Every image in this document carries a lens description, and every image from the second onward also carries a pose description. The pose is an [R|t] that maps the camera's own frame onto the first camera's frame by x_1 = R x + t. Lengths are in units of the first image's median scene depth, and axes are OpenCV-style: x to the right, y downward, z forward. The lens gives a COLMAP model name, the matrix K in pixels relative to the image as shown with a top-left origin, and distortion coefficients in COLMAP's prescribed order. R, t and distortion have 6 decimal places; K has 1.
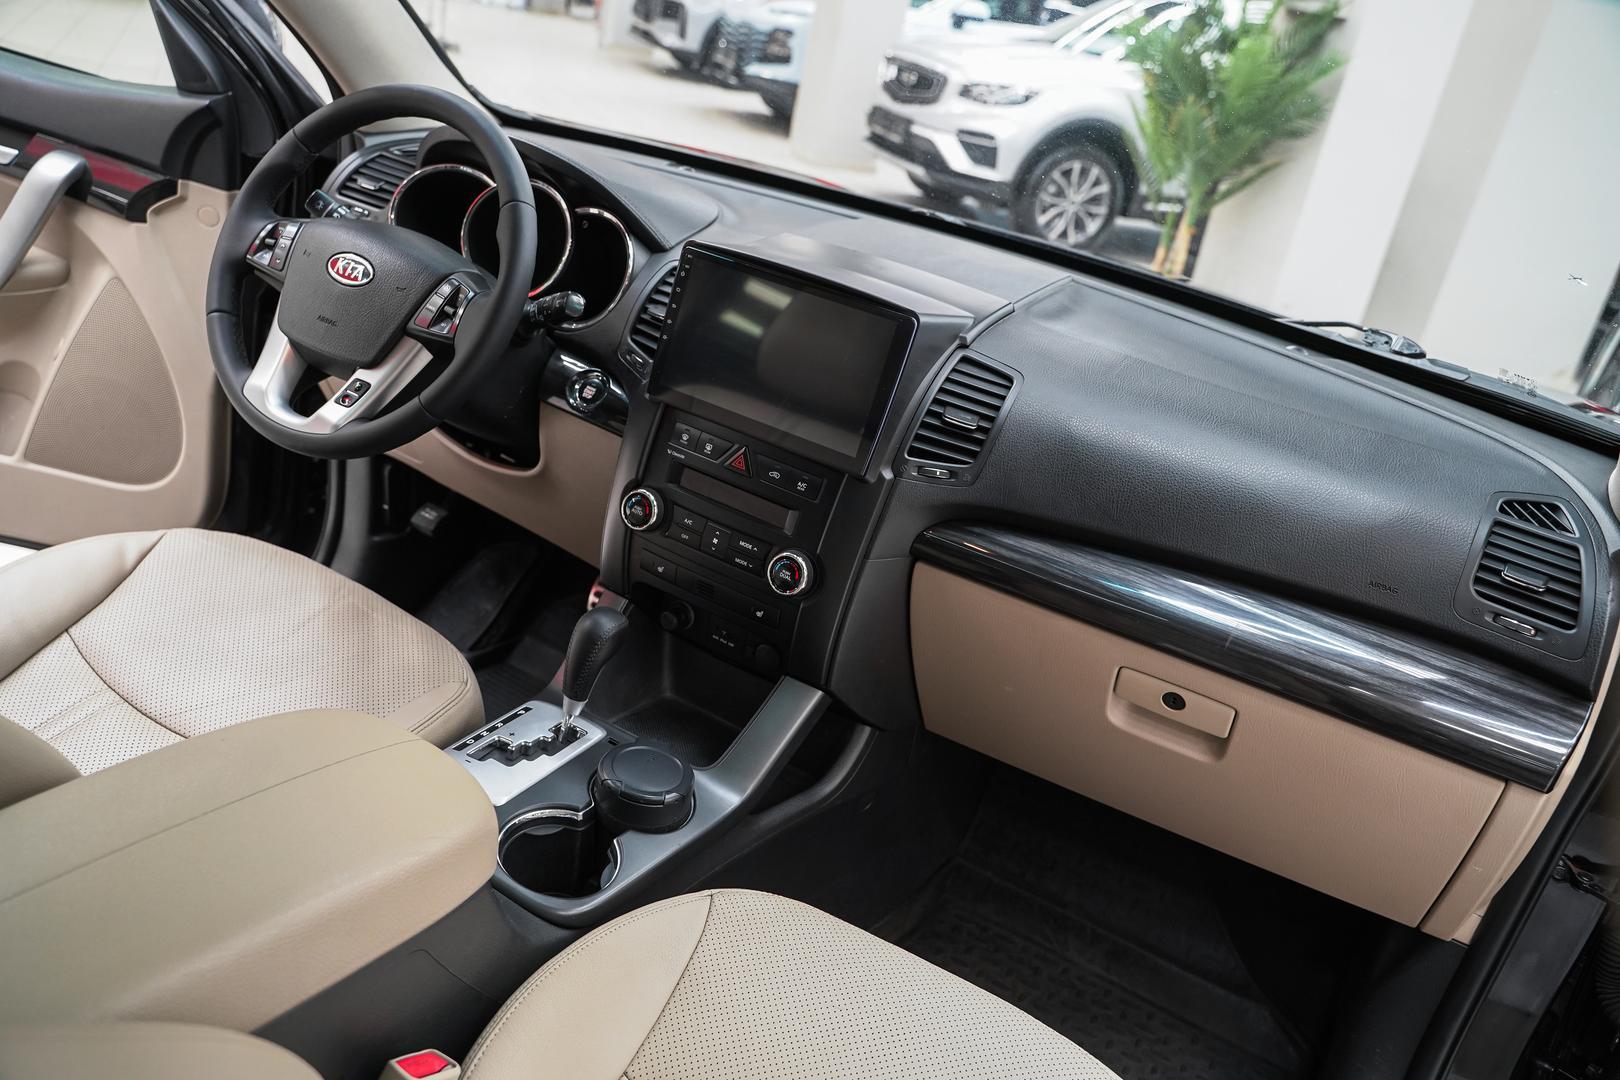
lens RADIAL K [[1290.6, 0, 805.0], [0, 1290.6, 536.5], [0, 0, 1]] dist [-0.010940, 0.004249]
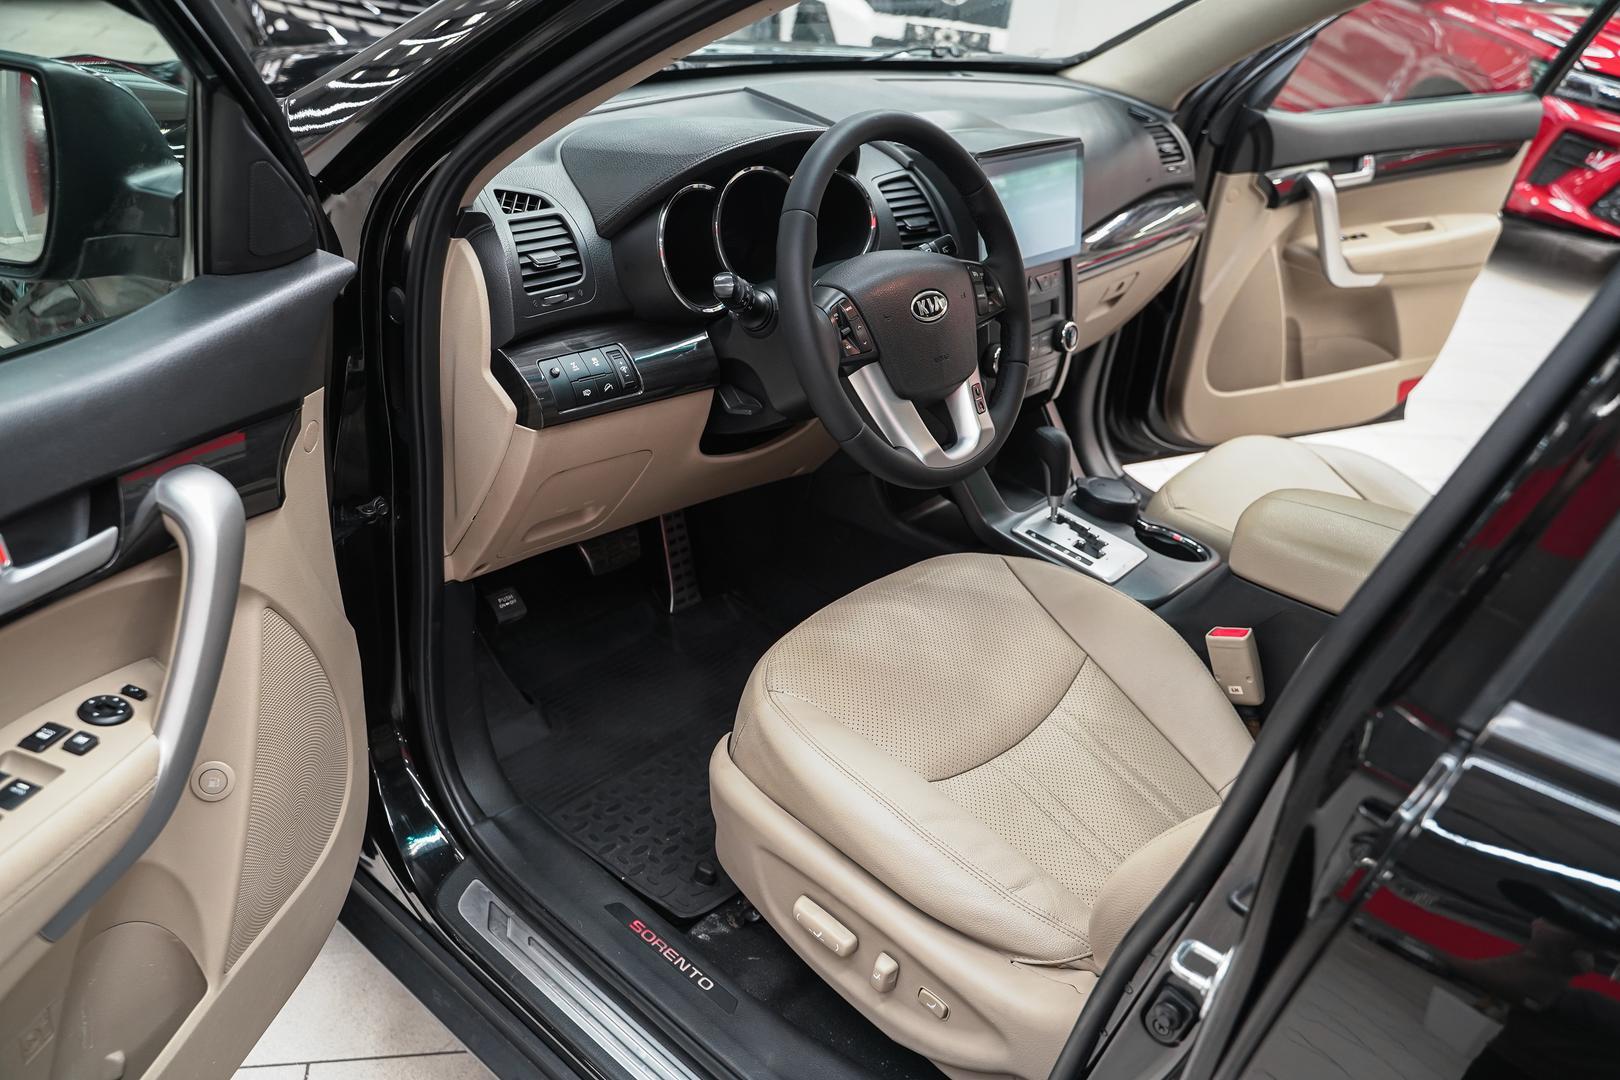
lens RADIAL K [[1300.2, 0, 810.0], [0, 1300.2, 540.0], [0, 0, 1]] dist [-0.010119, -0.003678]
pose [[0.187404, -0.612207, 0.768168, -1.253097], [0.309173, 0.779040, 0.545444, -0.641757], [-0.932358, 0.135278, 0.335272, 0.736458]]
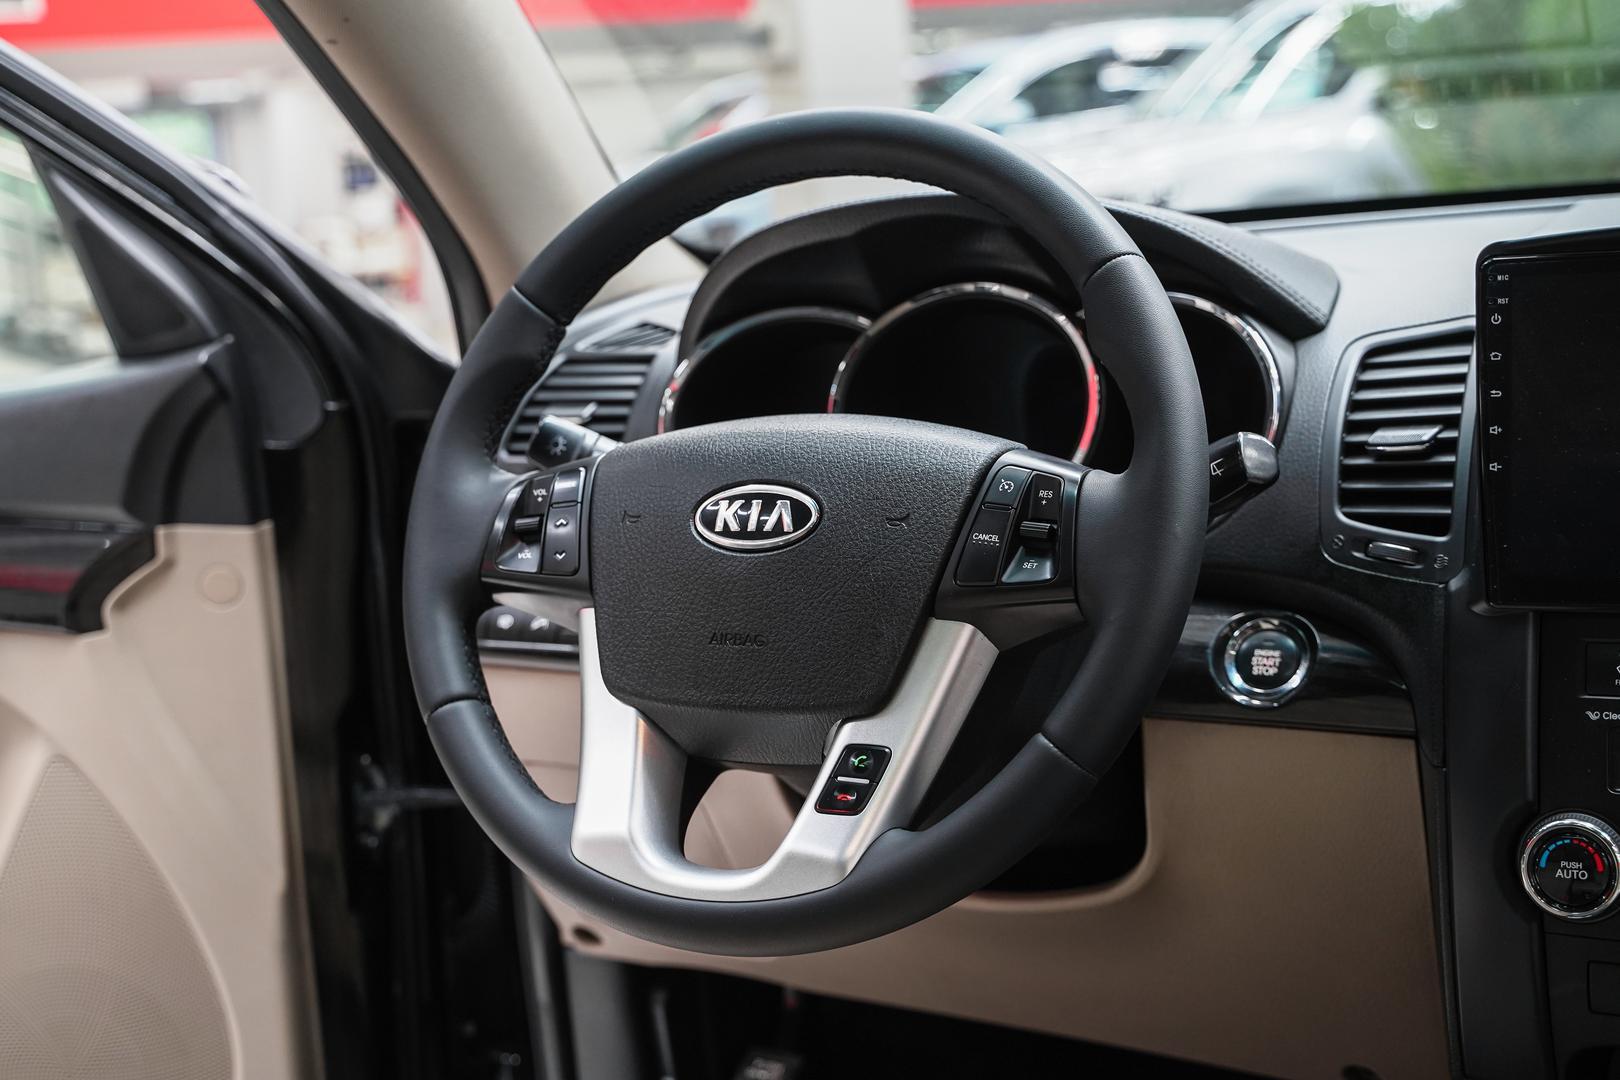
lens RADIAL K [[2082.4, 0, 803.3], [0, 2082.4, 499.5], [0, 0, 1]] dist [0.006602, -0.017516]
pose [[0.963183, -0.267568, 0.026195, -0.342029], [0.265769, 0.932924, -0.242938, -0.033199], [0.040564, 0.240956, 0.969688, 0.293964]]
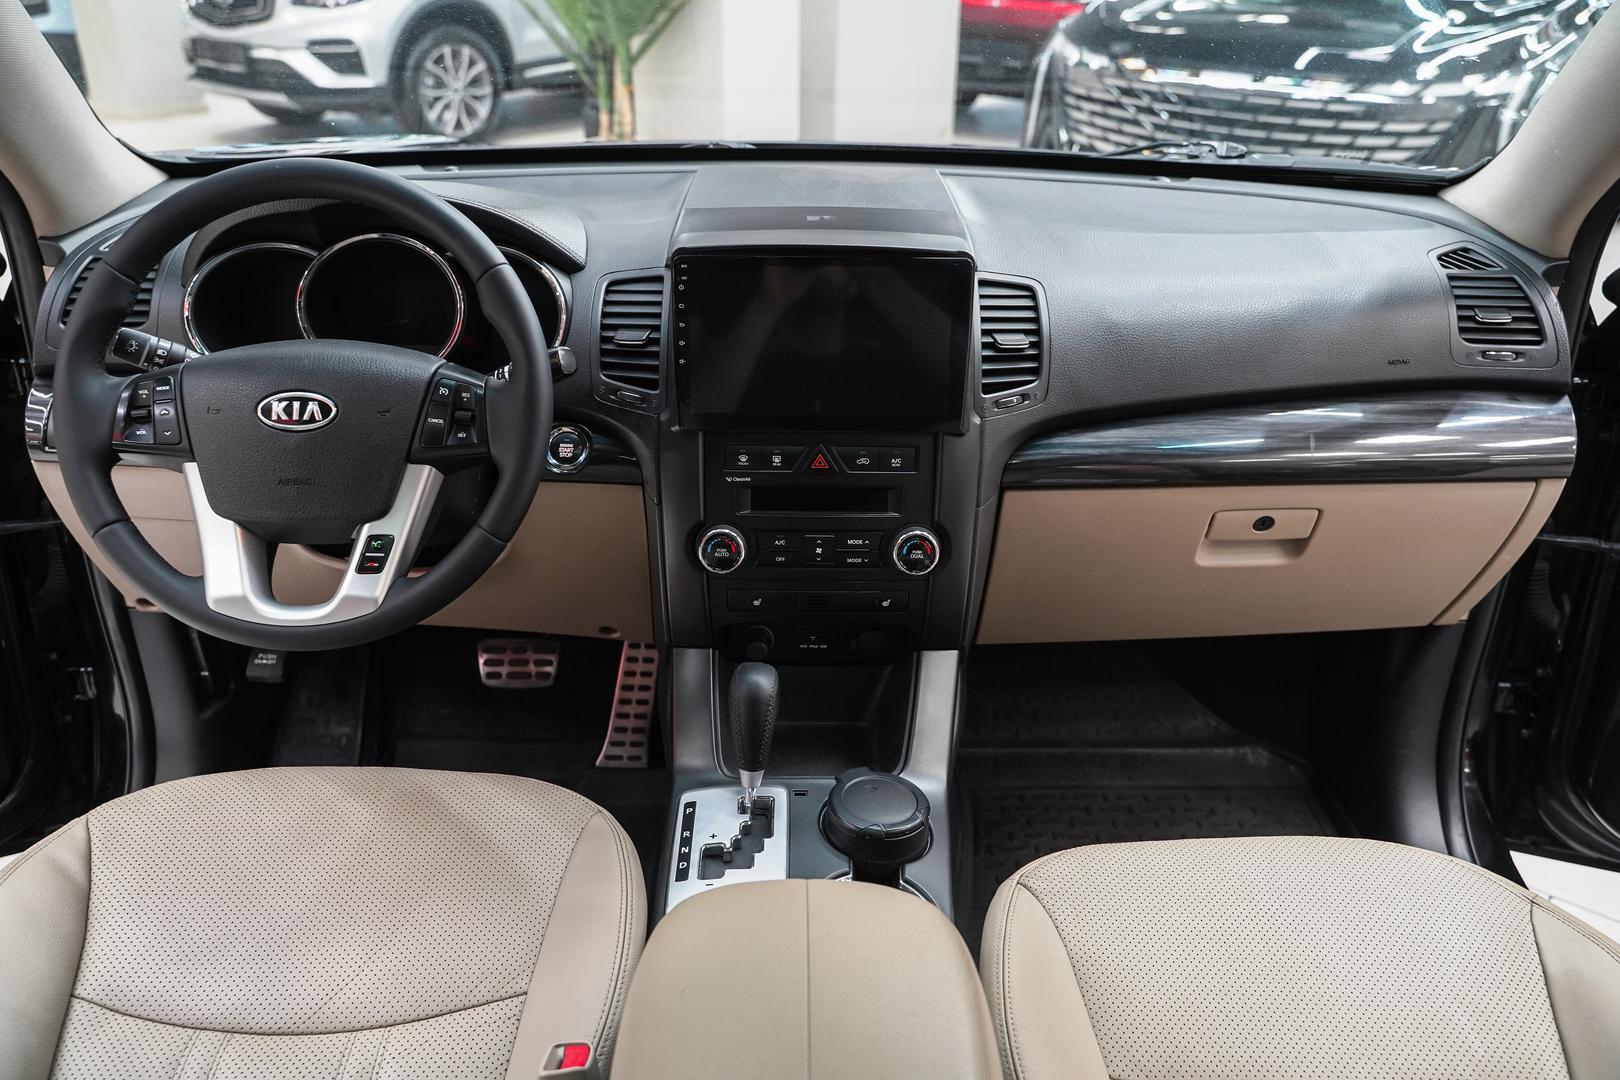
lens RADIAL K [[1302.3, 0, 801.5], [0, 1302.3, 534.7], [0, 0, 1]] dist [-0.010452, 0.001887]
pose [[0.842465, -0.379121, 0.382780, -0.411327], [0.342053, 0.925321, 0.163648, -0.156221], [-0.416237, -0.006936, 0.909230, 0.141188]]
